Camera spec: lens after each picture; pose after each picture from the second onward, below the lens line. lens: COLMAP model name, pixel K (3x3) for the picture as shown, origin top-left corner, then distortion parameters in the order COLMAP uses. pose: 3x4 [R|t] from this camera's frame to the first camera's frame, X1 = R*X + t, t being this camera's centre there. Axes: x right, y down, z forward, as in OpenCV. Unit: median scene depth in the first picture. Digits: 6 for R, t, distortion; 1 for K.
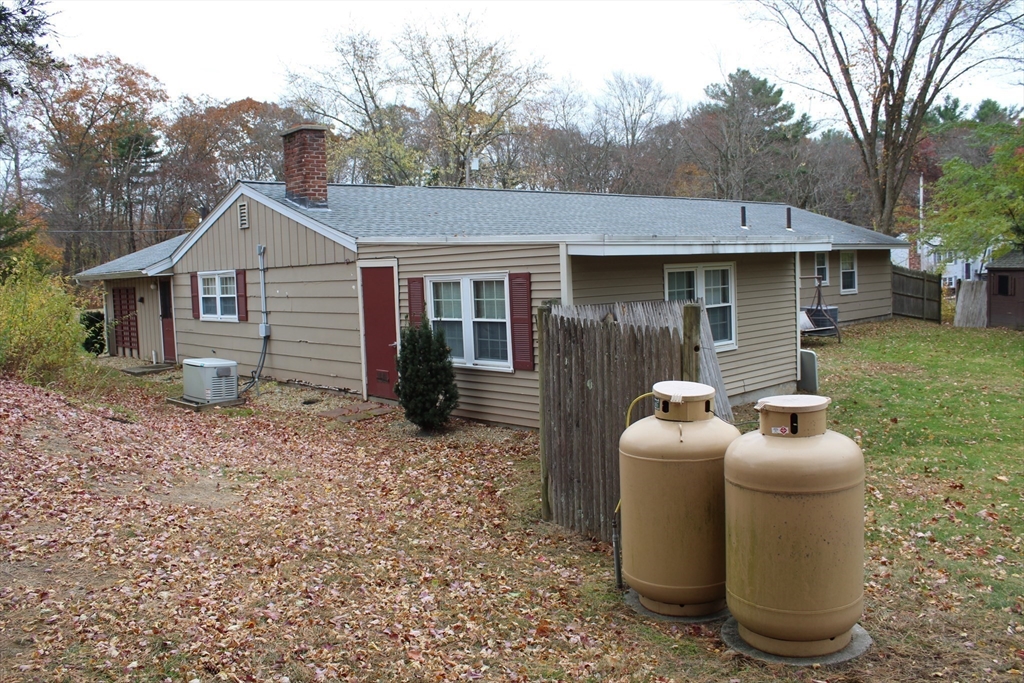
lens RADIAL K [[854.5, 0, 512.2], [0, 854.5, 339.6], [0, 0, 1]] dist [-0.158876, 0.133476]
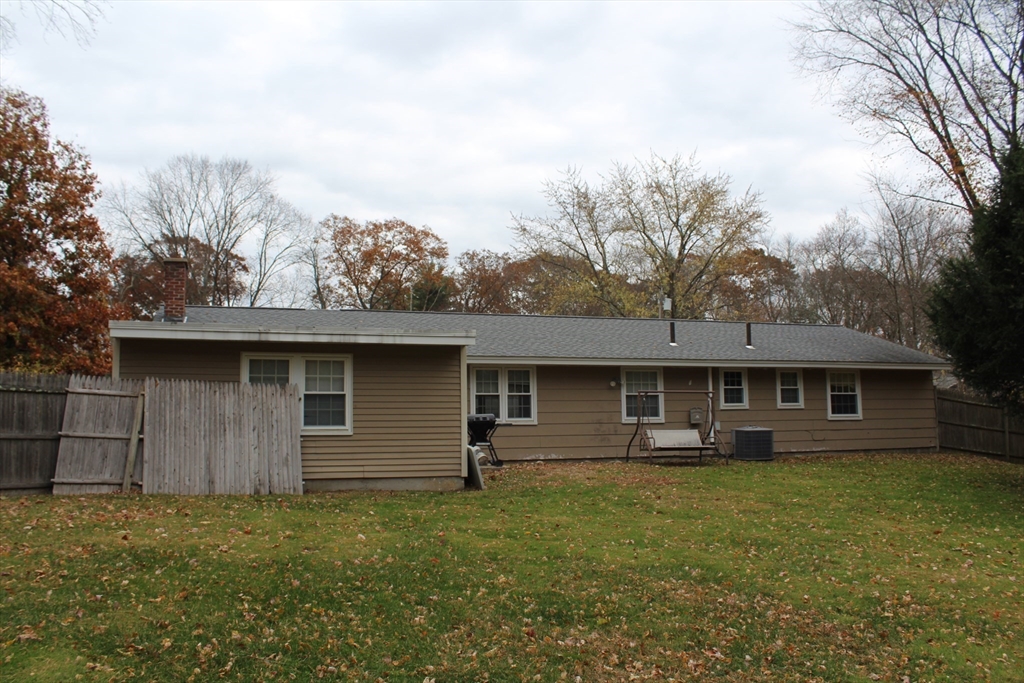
lens RADIAL K [[854.5, 0, 511.2], [0, 854.5, 340.0], [0, 0, 1]] dist [-0.158876, 0.133476]
pose [[0.909079, -0.014469, -0.416373, 0.452025], [-0.059919, 0.984466, -0.165035, 0.029086], [0.412293, 0.174979, 0.894090, 0.050723]]
